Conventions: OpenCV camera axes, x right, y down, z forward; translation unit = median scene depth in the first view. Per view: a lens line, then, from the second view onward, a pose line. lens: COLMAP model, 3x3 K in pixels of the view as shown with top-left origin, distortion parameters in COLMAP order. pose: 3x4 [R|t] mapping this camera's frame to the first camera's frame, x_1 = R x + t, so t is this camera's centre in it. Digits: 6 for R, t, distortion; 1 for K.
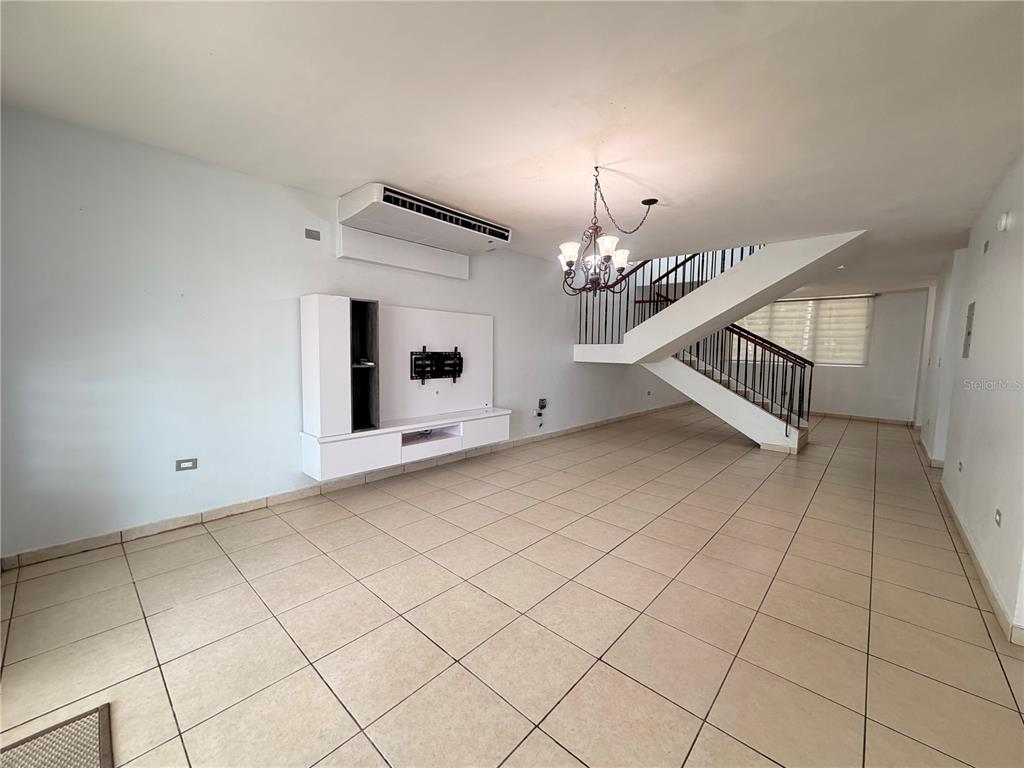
lens RADIAL K [[409.1, 0, 514.6], [0, 409.1, 387.1], [0, 0, 1]] dist [0.003321, -0.000203]
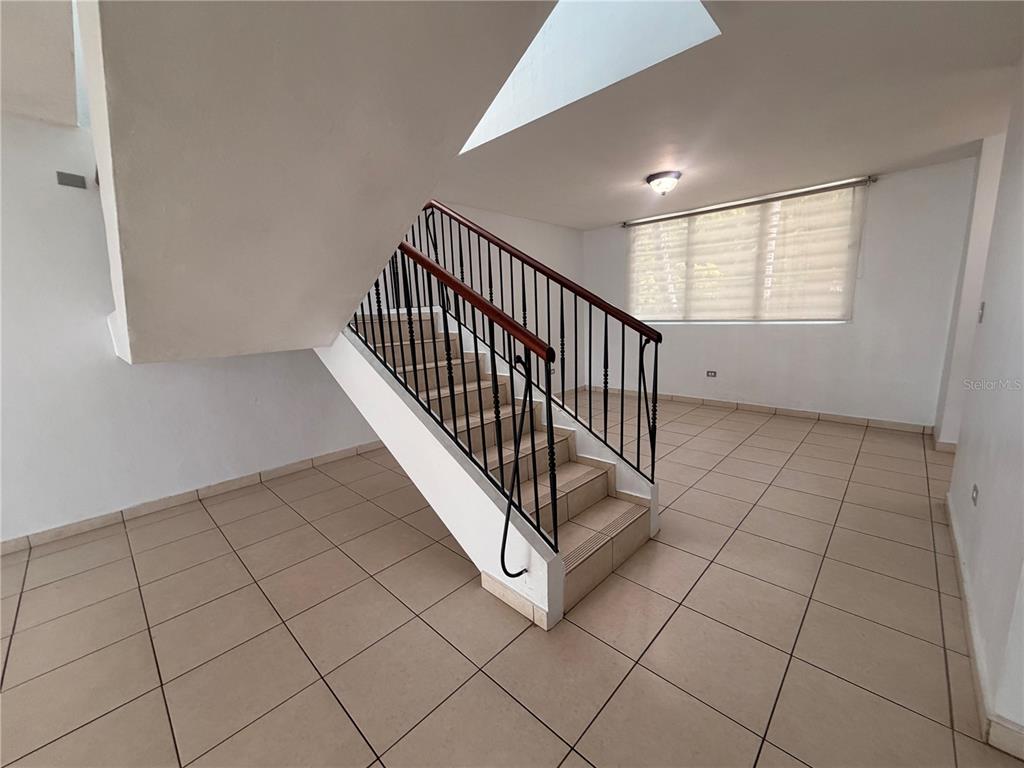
lens RADIAL K [[409.1, 0, 510.5], [0, 409.1, 381.6], [0, 0, 1]] dist [0.003321, -0.000203]
pose [[0.997911, -0.044104, -0.047211, 0.446638], [0.048067, 0.995101, 0.086393, -0.041547], [0.043169, -0.088482, 0.995142, 0.450248]]
